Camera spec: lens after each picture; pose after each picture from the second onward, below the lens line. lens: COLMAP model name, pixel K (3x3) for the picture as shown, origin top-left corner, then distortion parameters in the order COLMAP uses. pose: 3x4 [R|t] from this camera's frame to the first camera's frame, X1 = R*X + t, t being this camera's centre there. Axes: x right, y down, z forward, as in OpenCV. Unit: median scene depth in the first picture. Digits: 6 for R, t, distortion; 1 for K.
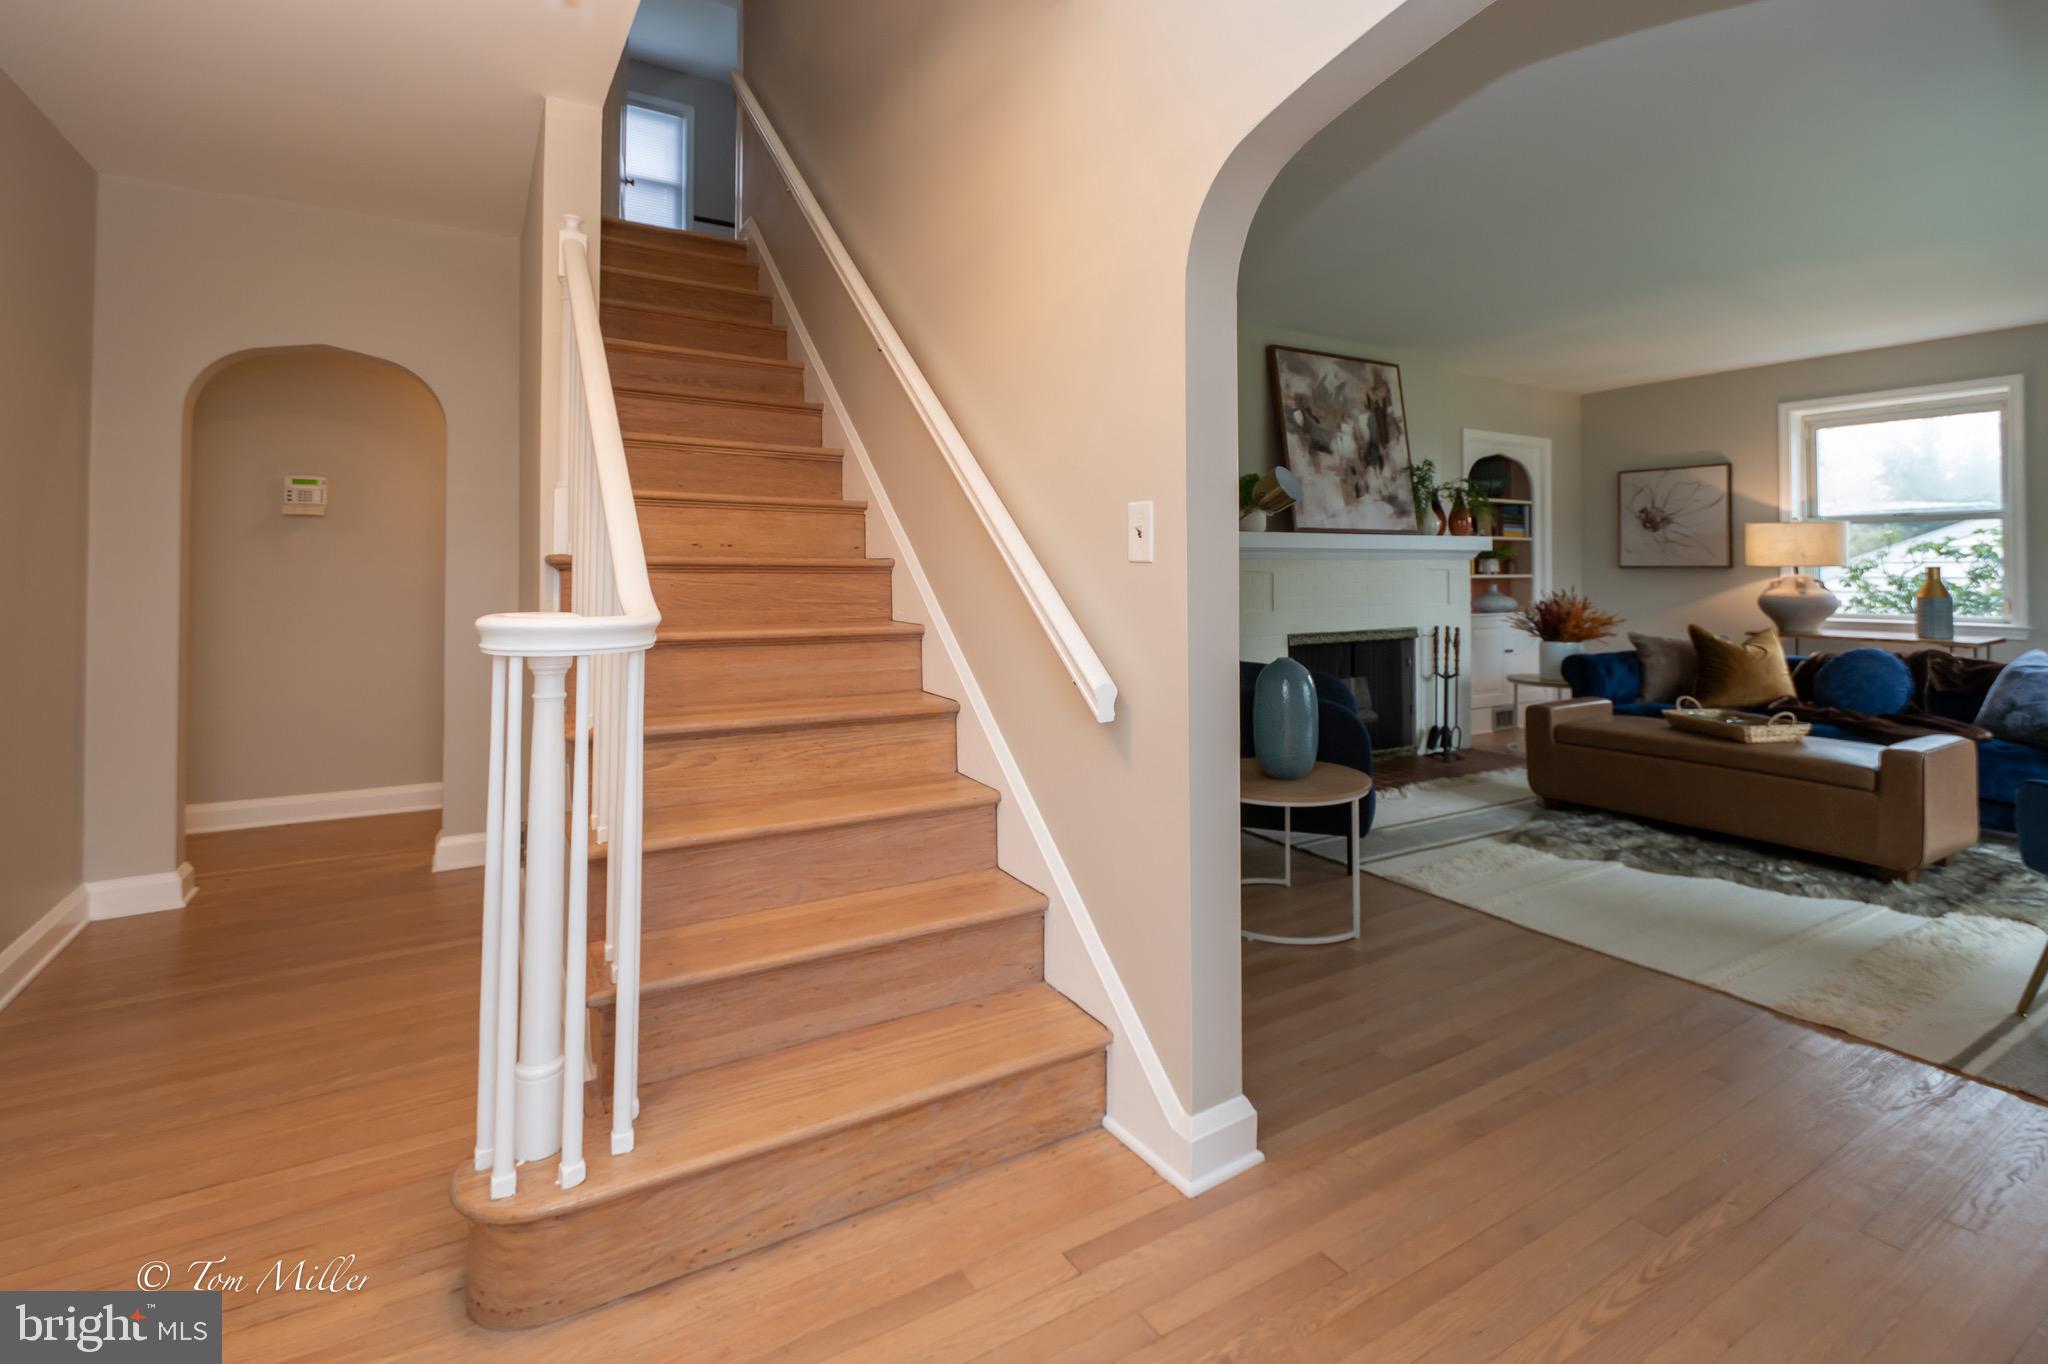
lens RADIAL K [[901.5, 0, 1008.0], [0, 901.5, 567.4], [0, 0, 1]] dist [0.003062, -0.005063]
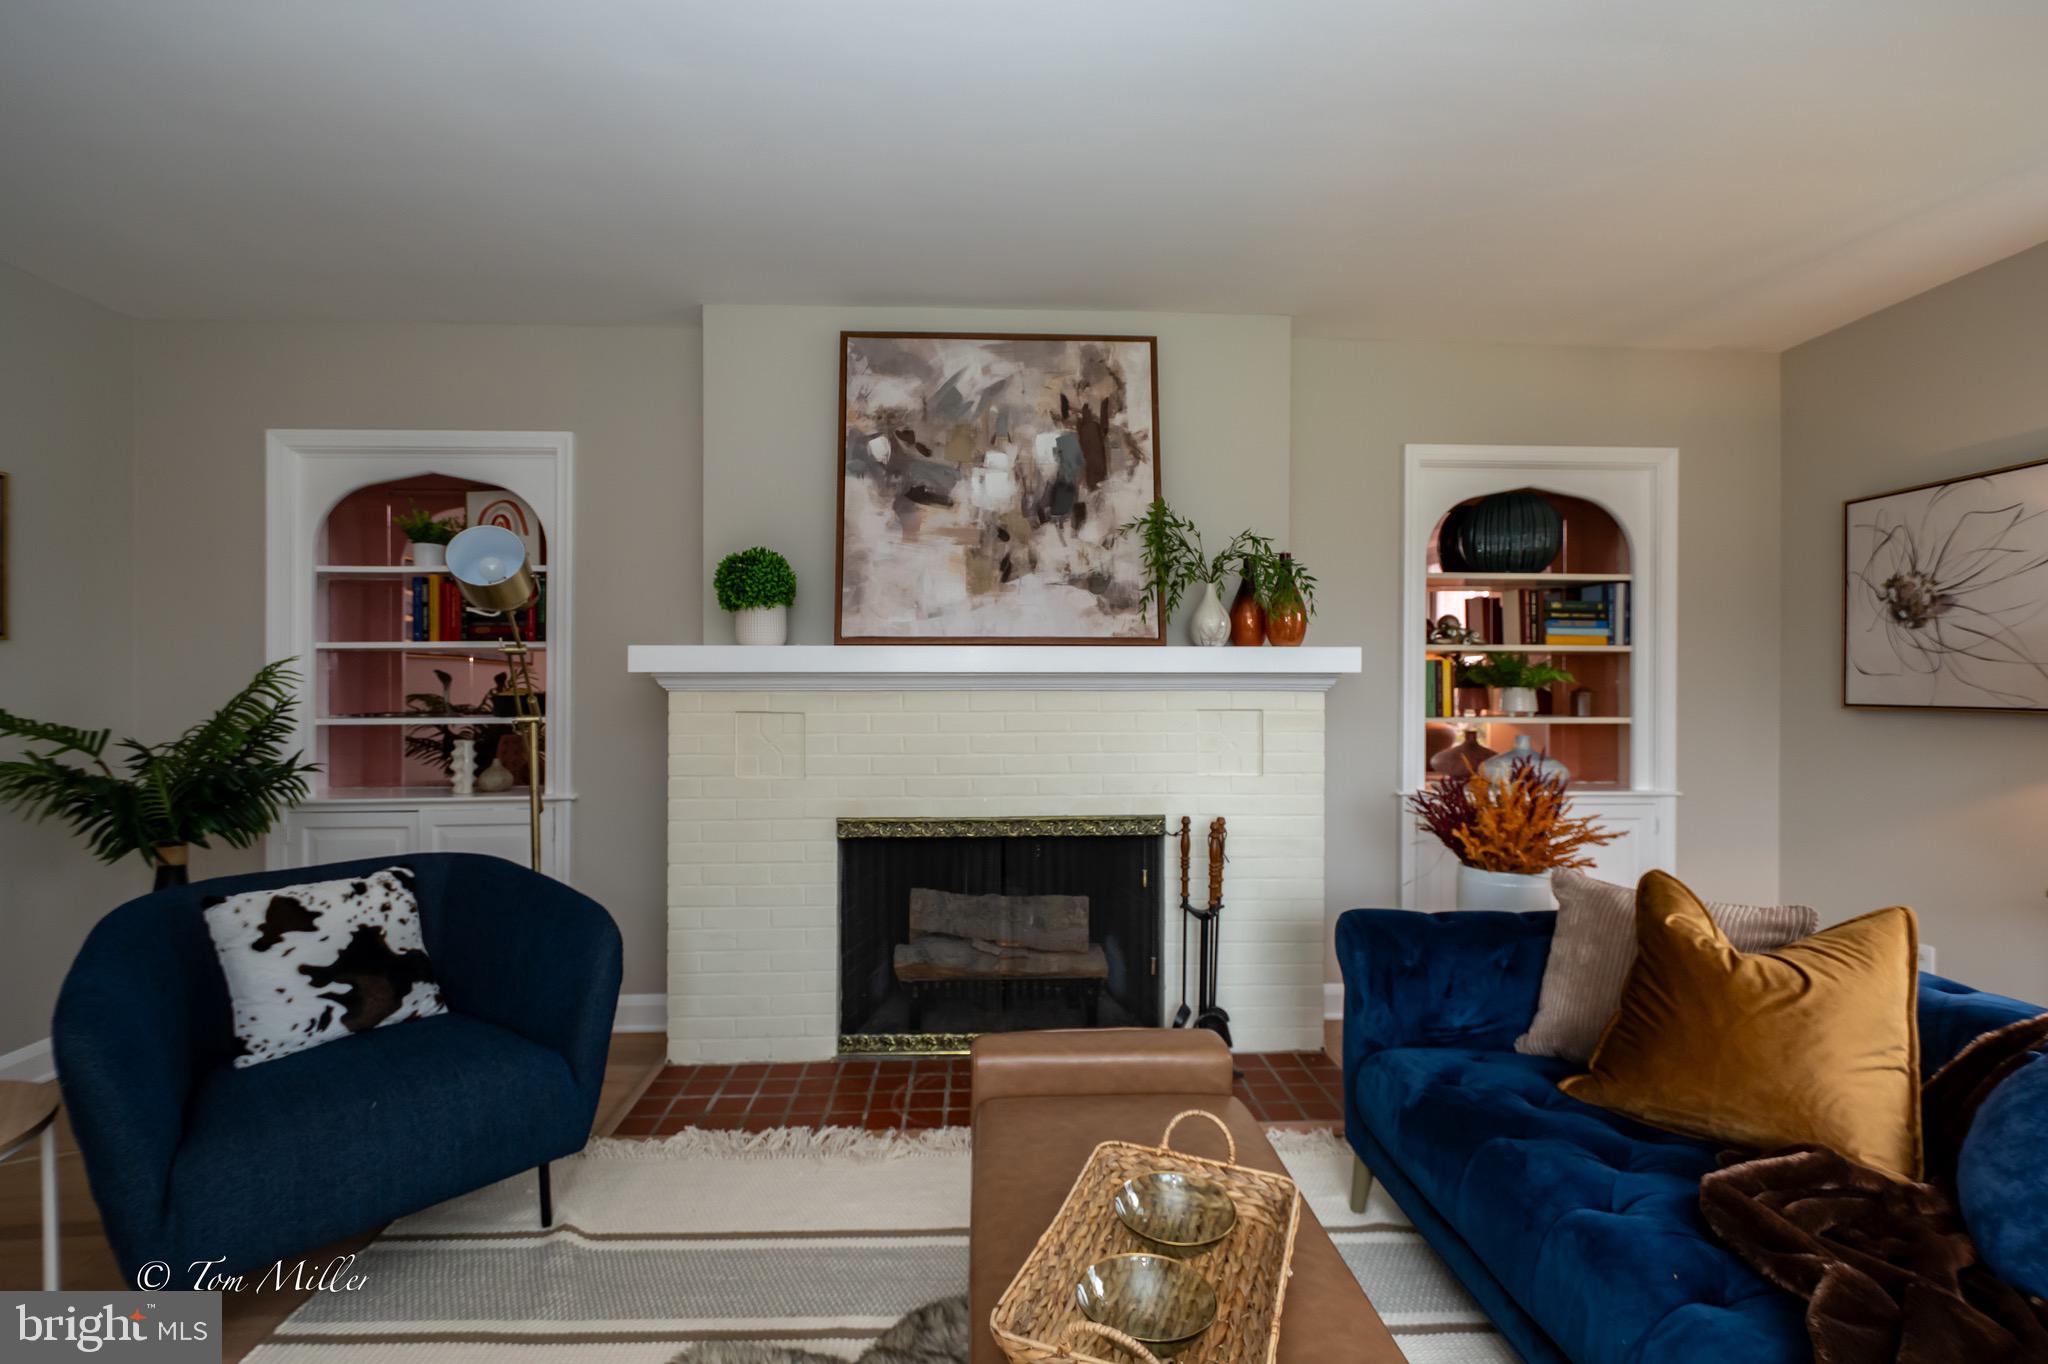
lens RADIAL K [[875.7, 0, 1005.5], [0, 875.7, 681.3], [0, 0, 1]] dist [0.008243, -0.000126]
pose [[0.900504, 0.002145, -0.434842, 0.625099], [-0.002269, 0.999997, 0.000233, -0.015055], [0.434841, 0.000777, 0.900507, 0.509399]]
